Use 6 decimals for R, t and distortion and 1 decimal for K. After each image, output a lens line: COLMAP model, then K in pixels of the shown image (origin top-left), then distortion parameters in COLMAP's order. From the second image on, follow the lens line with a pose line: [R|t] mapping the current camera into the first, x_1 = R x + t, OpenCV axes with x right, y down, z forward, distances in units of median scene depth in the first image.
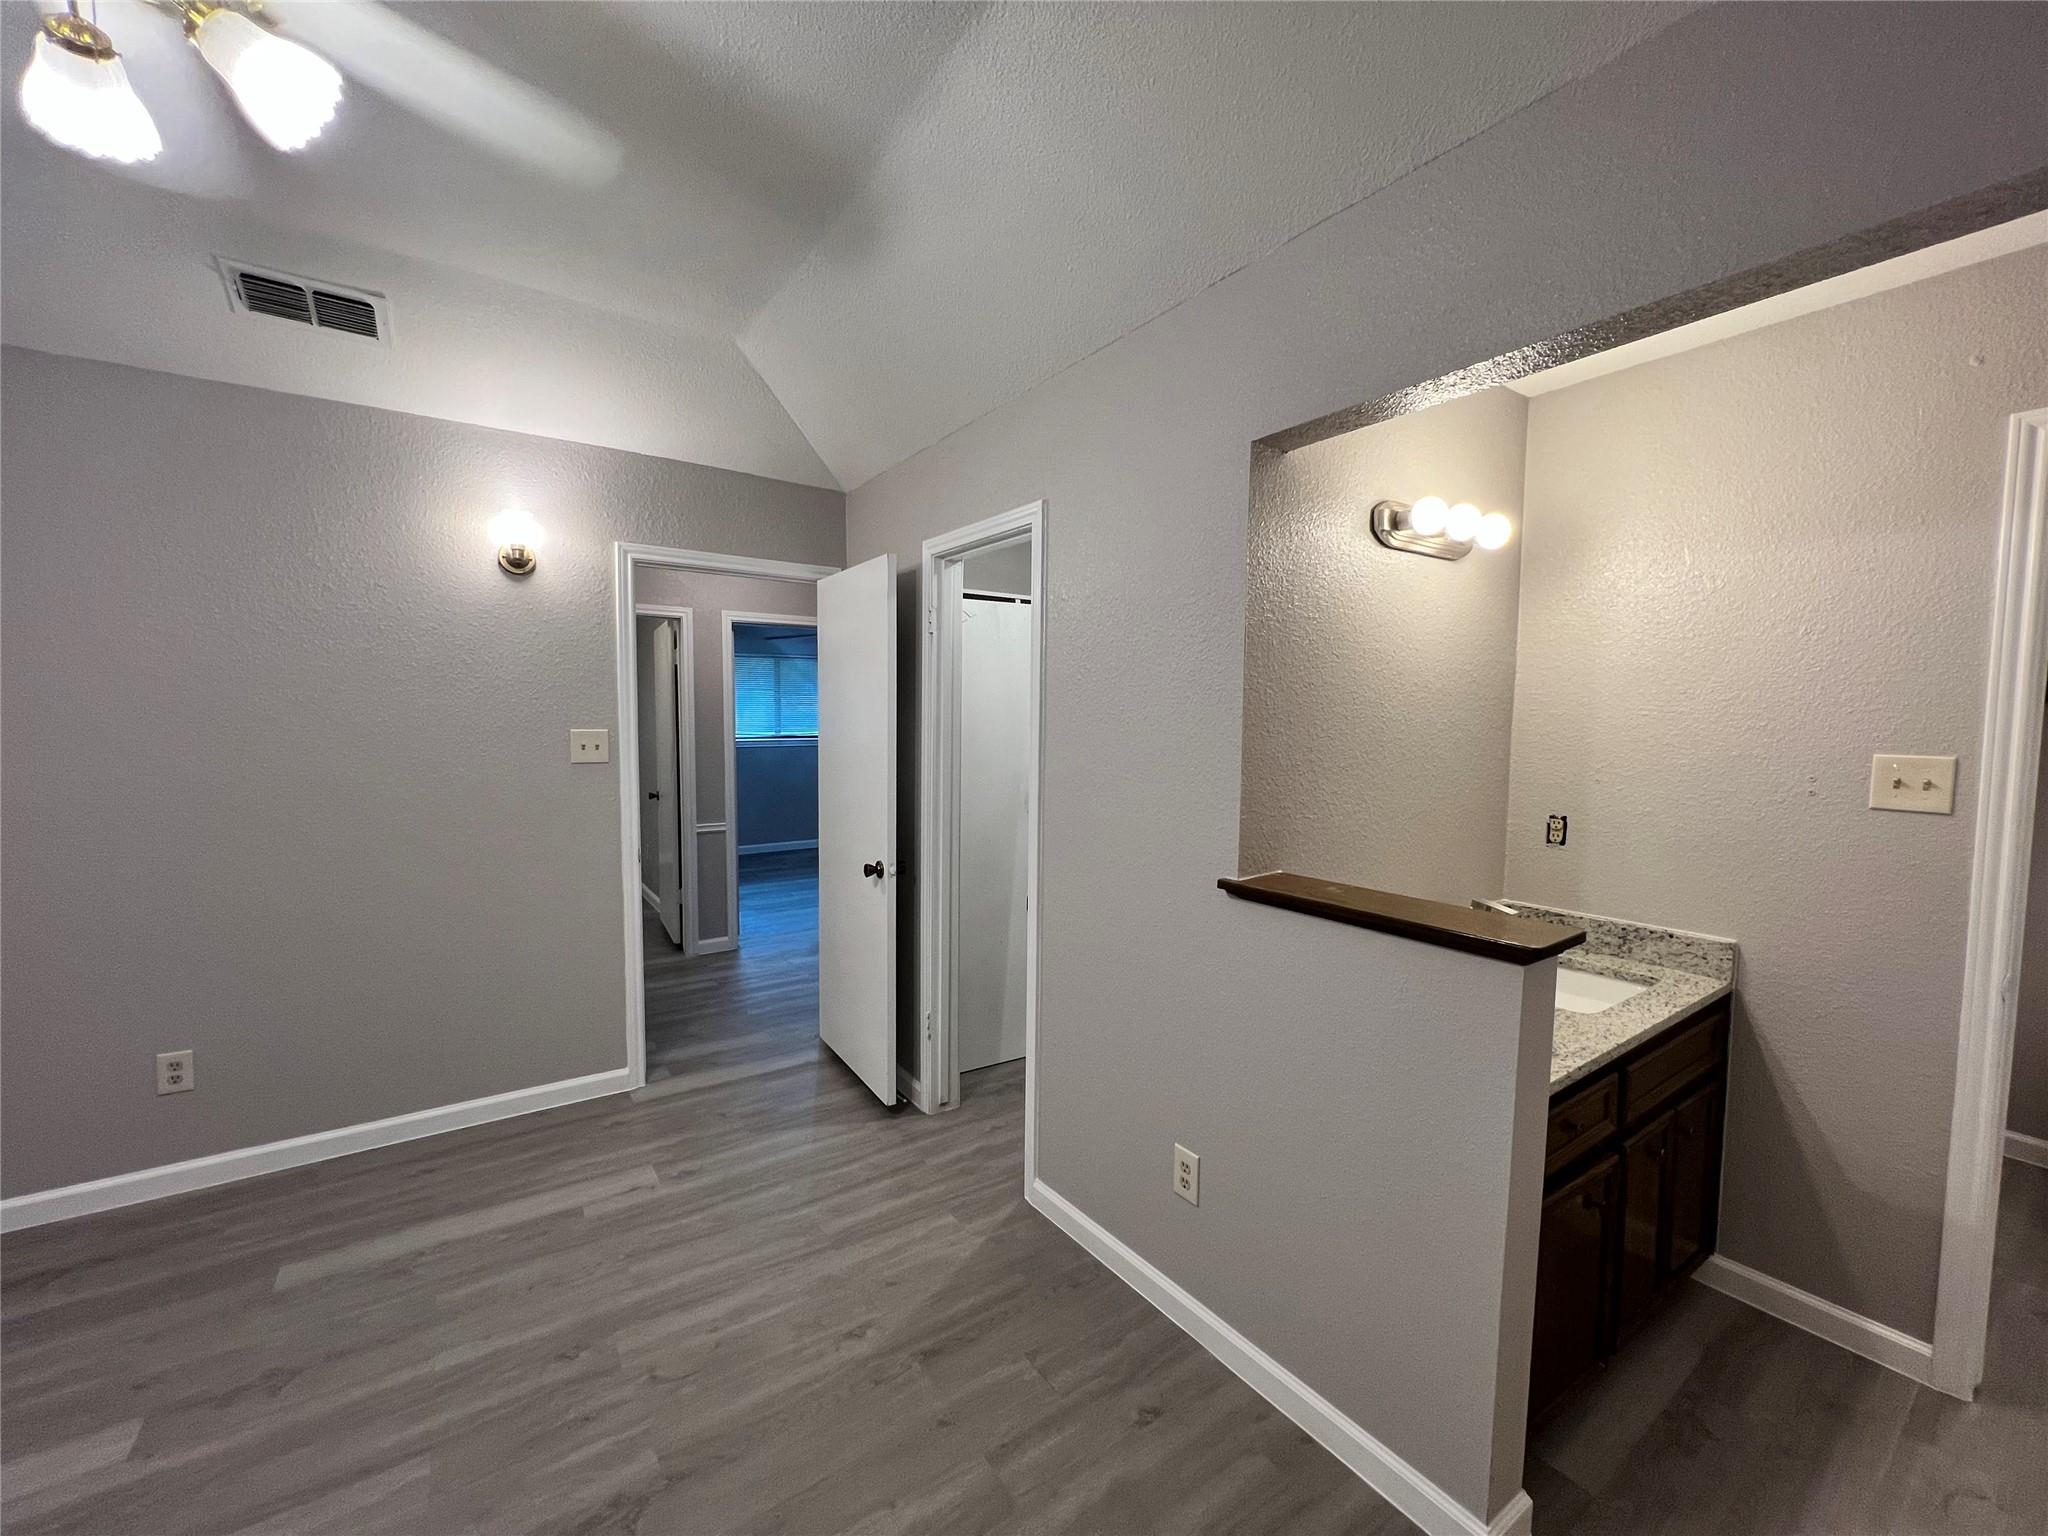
lens RADIAL K [[815.9, 0, 1025.9], [0, 815.9, 775.1], [0, 0, 1]] dist [-0.001391, 0.000650]
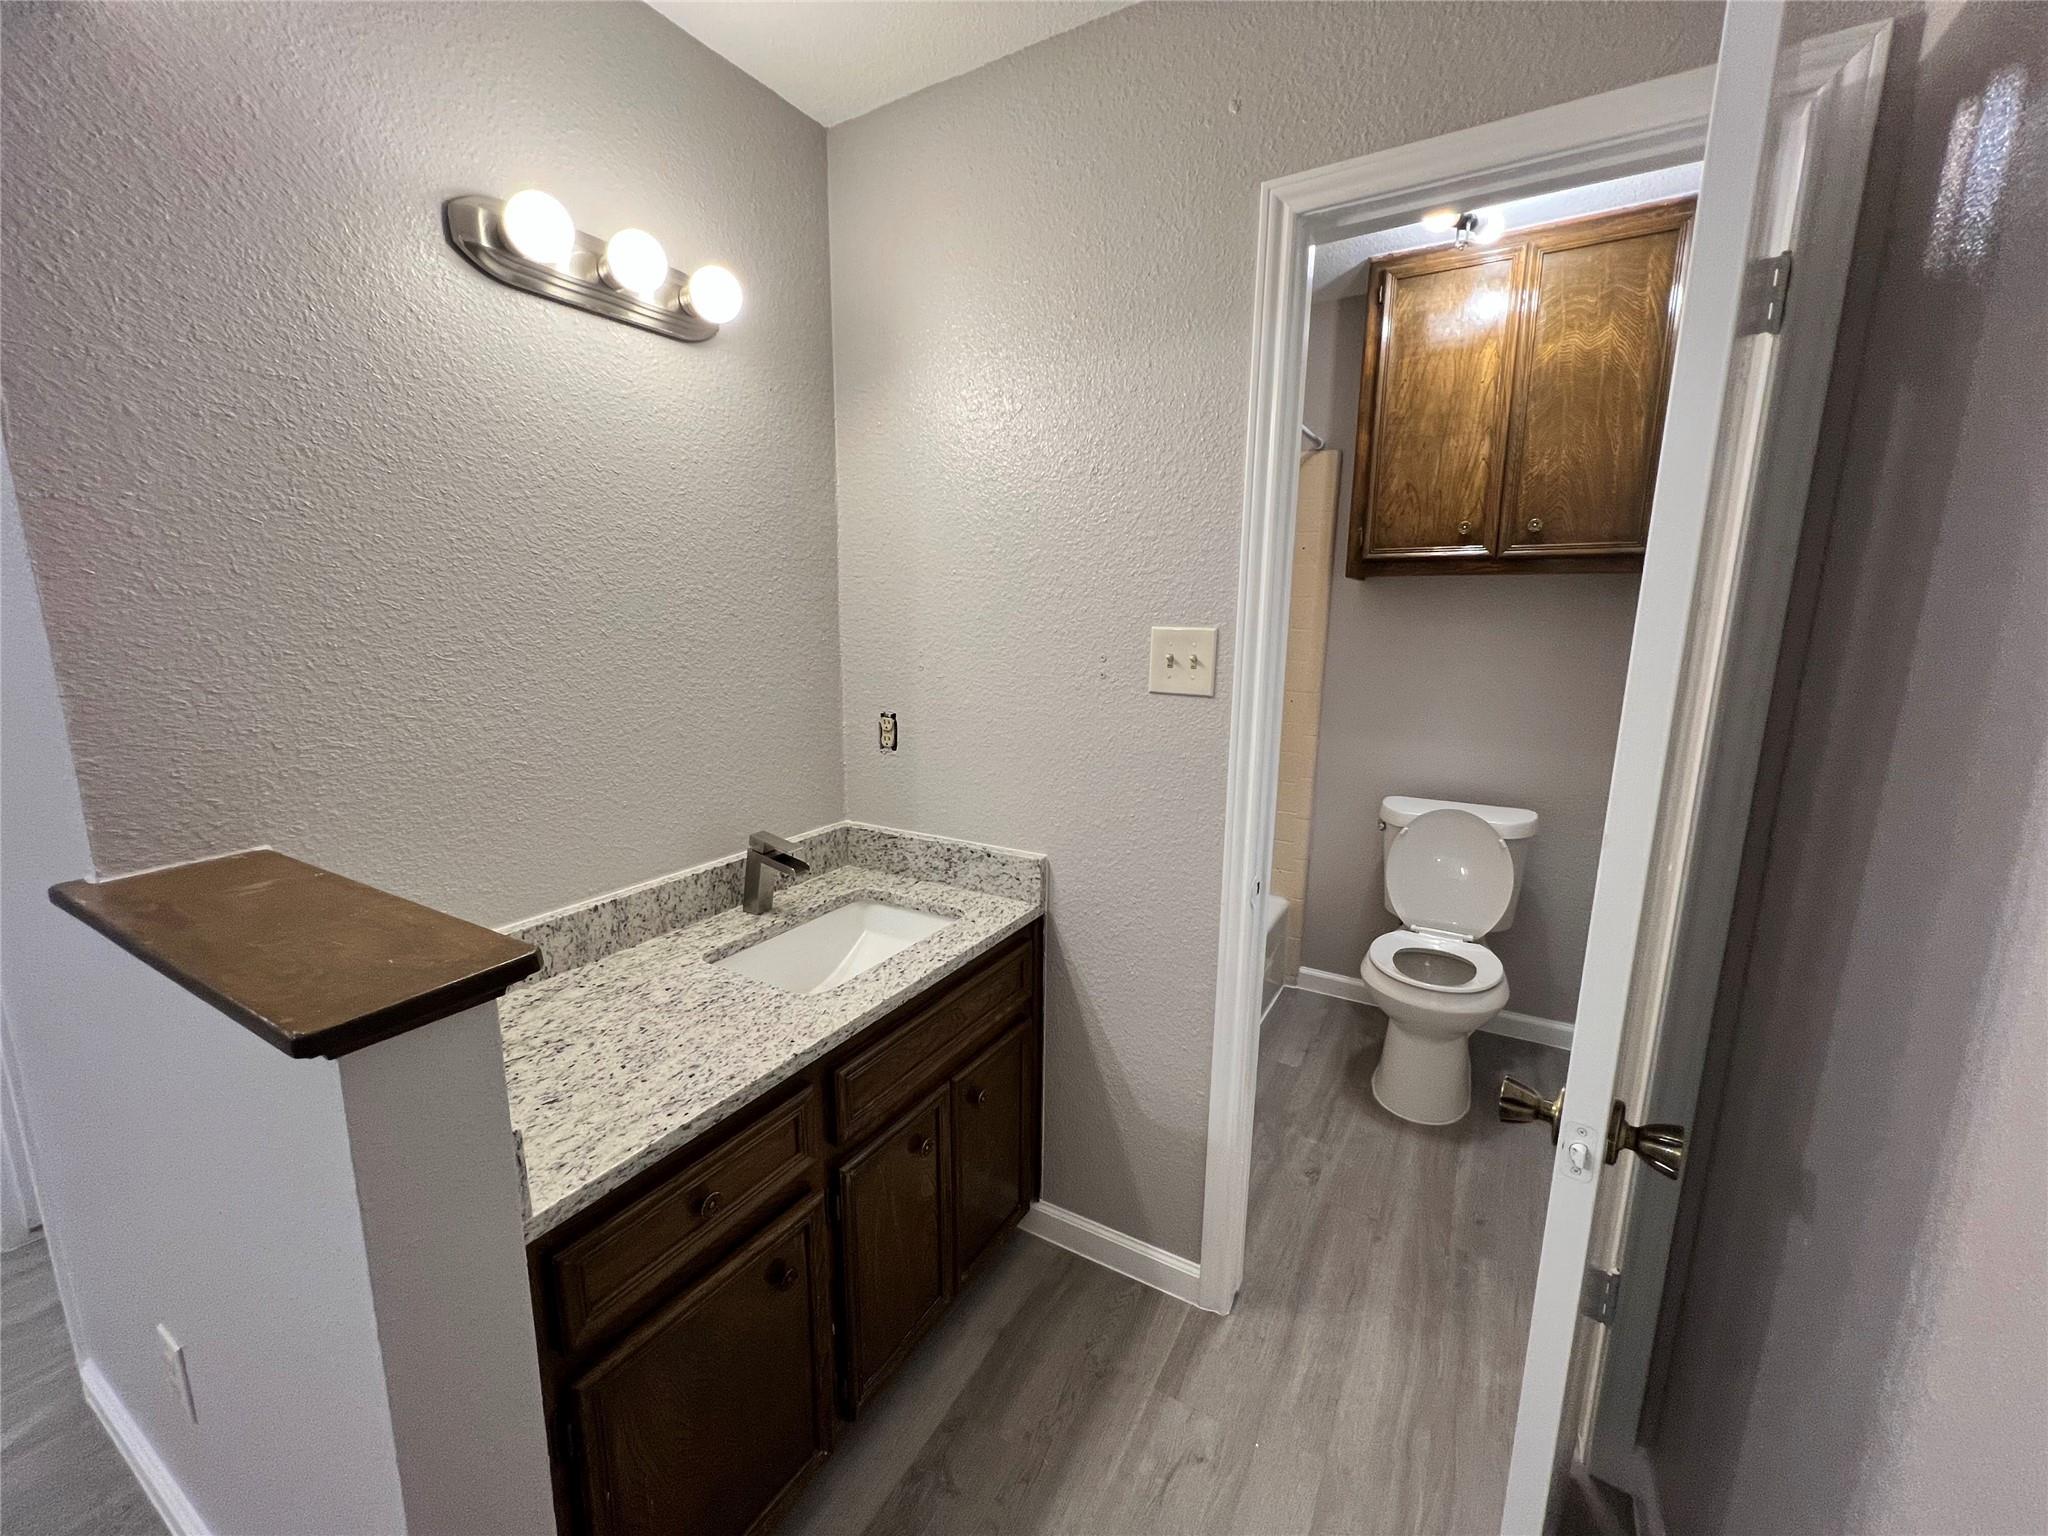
lens RADIAL K [[815.9, 0, 1008.6], [0, 815.9, 775.1], [0, 0, 1]] dist [-0.001391, 0.000650]
pose [[0.911024, -0.079624, 0.404592, 0.505874], [0.028281, 0.990934, 0.131336, 0.010170], [-0.411382, -0.108208, 0.905017, 0.266651]]
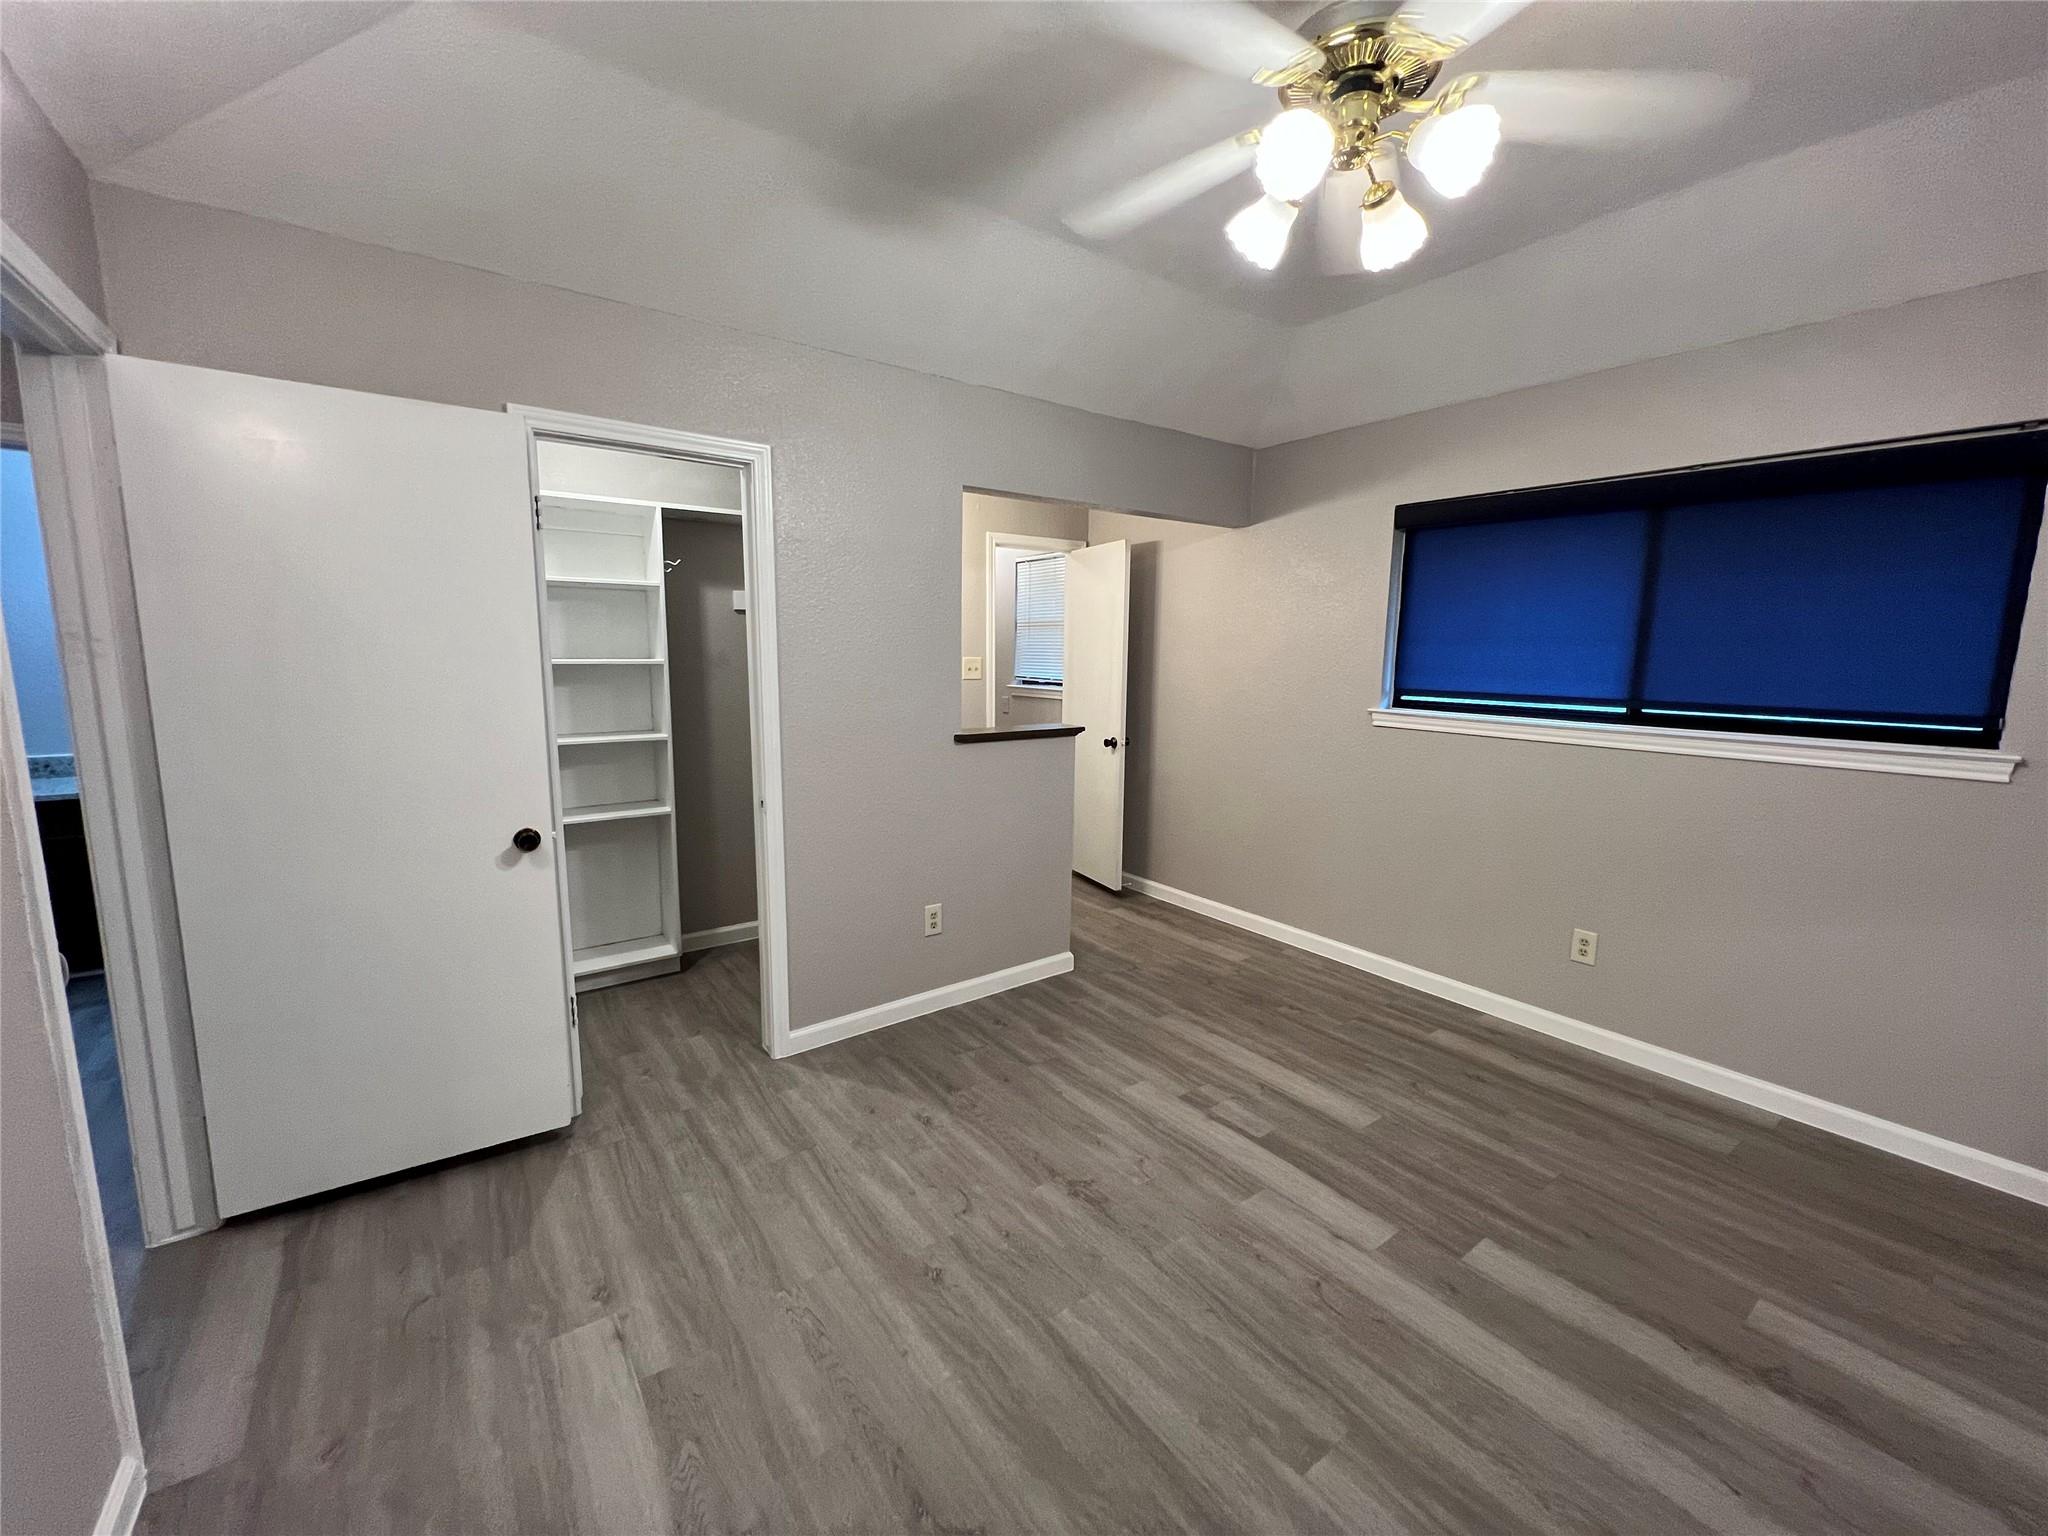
lens RADIAL K [[815.9, 0, 1026.2], [0, 815.9, 765.1], [0, 0, 1]] dist [-0.001391, 0.000650]
pose [[-0.029403, -0.148786, 0.988432, -1.340456], [0.054626, 0.987143, 0.150217, -0.059068], [-0.998074, 0.058411, -0.020897, 0.790726]]
